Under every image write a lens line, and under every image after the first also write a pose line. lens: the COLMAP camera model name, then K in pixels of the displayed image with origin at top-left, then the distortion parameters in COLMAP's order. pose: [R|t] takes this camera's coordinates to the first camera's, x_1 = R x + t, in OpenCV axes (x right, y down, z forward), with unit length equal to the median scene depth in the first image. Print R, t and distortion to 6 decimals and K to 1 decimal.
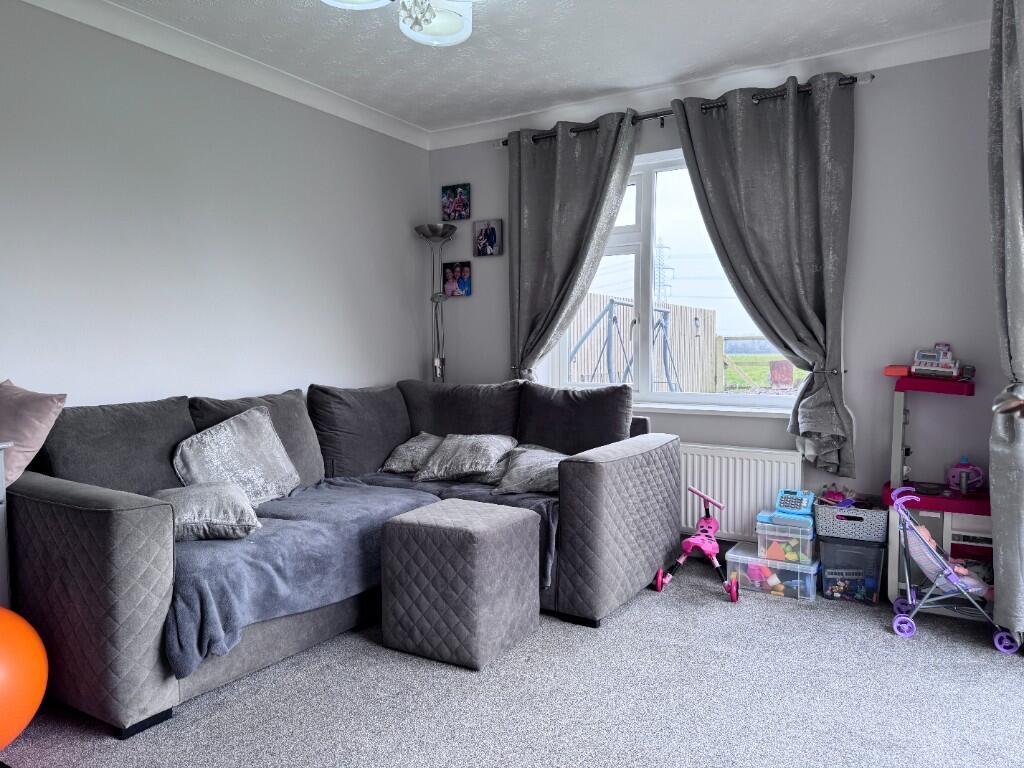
lens RADIAL K [[718.4, 0, 516.4], [0, 718.4, 386.0], [0, 0, 1]] dist [0.024926, -0.039746]
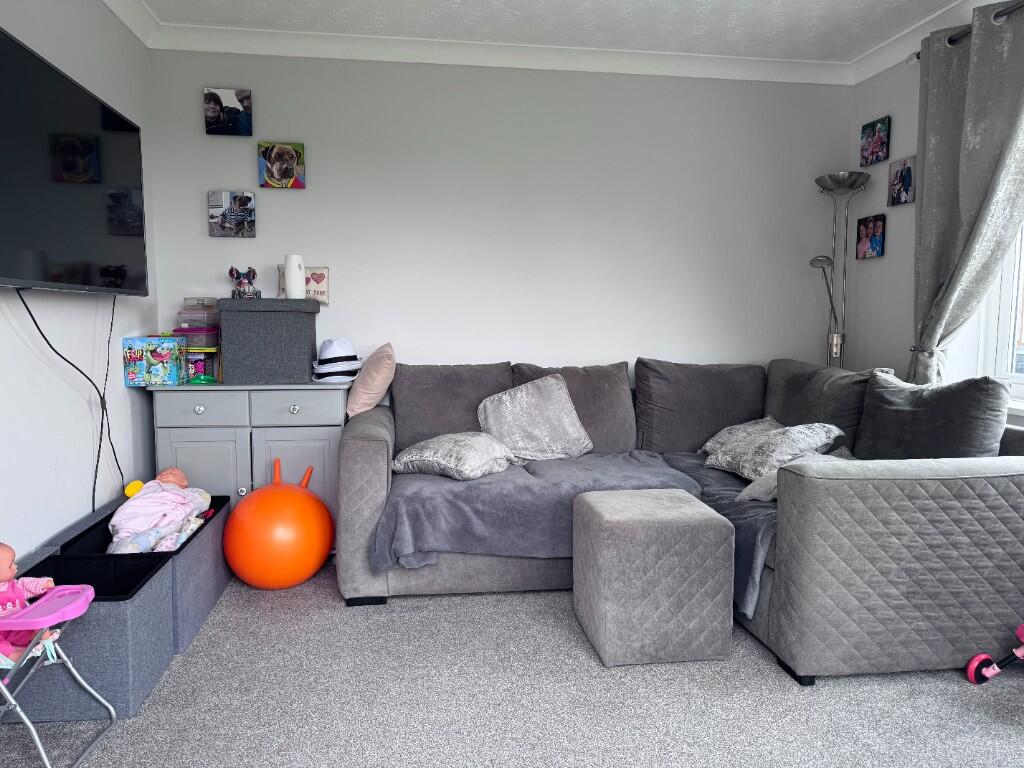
lens RADIAL K [[718.4, 0, 508.5], [0, 718.4, 383.9], [0, 0, 1]] dist [0.024926, -0.039746]
pose [[0.621967, 0.072055, -0.779721, 0.428485], [-0.044957, 0.997401, 0.056310, -0.014420], [0.781752, 0.000031, 0.623589, 0.232439]]
